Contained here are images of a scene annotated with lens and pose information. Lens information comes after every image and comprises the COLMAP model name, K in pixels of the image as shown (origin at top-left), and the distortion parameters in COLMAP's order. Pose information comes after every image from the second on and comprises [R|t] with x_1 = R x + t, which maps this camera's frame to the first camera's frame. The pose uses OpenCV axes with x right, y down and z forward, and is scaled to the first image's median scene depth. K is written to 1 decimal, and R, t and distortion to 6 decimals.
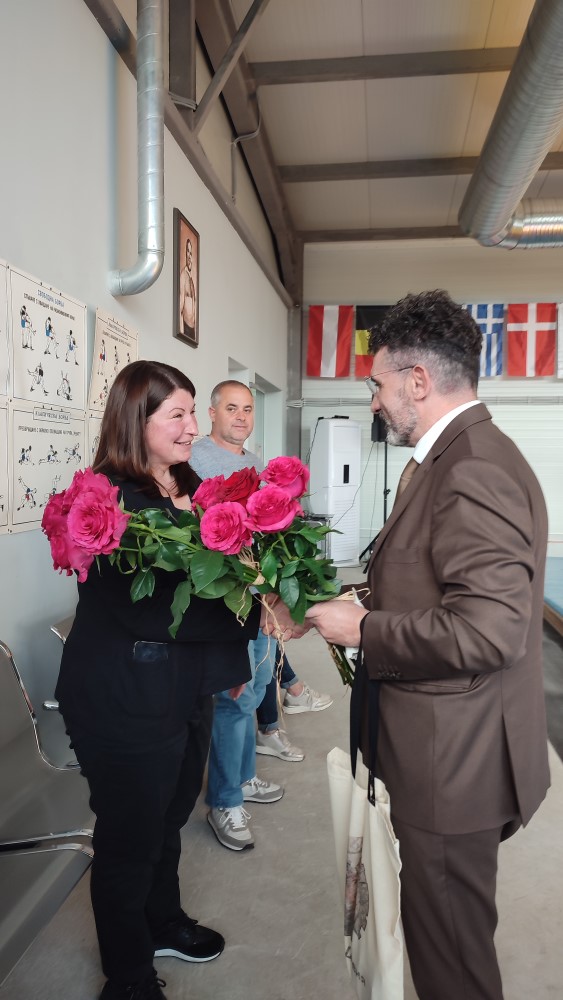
lens RADIAL K [[724.1, 0, 274.0], [0, 724.1, 499.0], [0, 0, 1]] dist [0.008603, -0.007472]
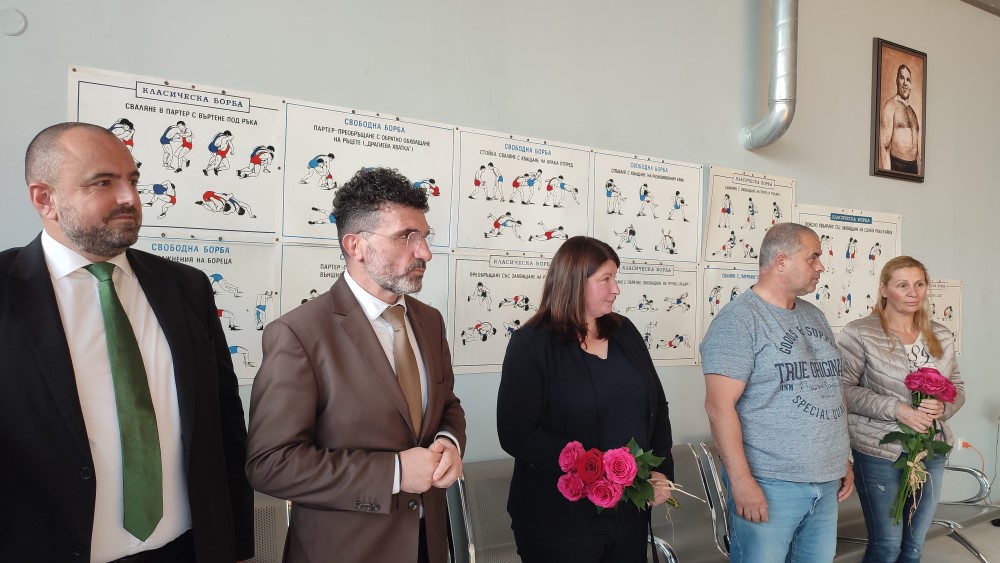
lens RADIAL K [[724.1, 0, 498.2], [0, 724.1, 291.8], [0, 0, 1]] dist [0.008603, -0.007472]
pose [[0.634089, 0.019883, -0.773004, 0.182191], [-0.065231, 0.997481, -0.027852, -0.013919], [0.770504, 0.068084, 0.633789, 0.044133]]
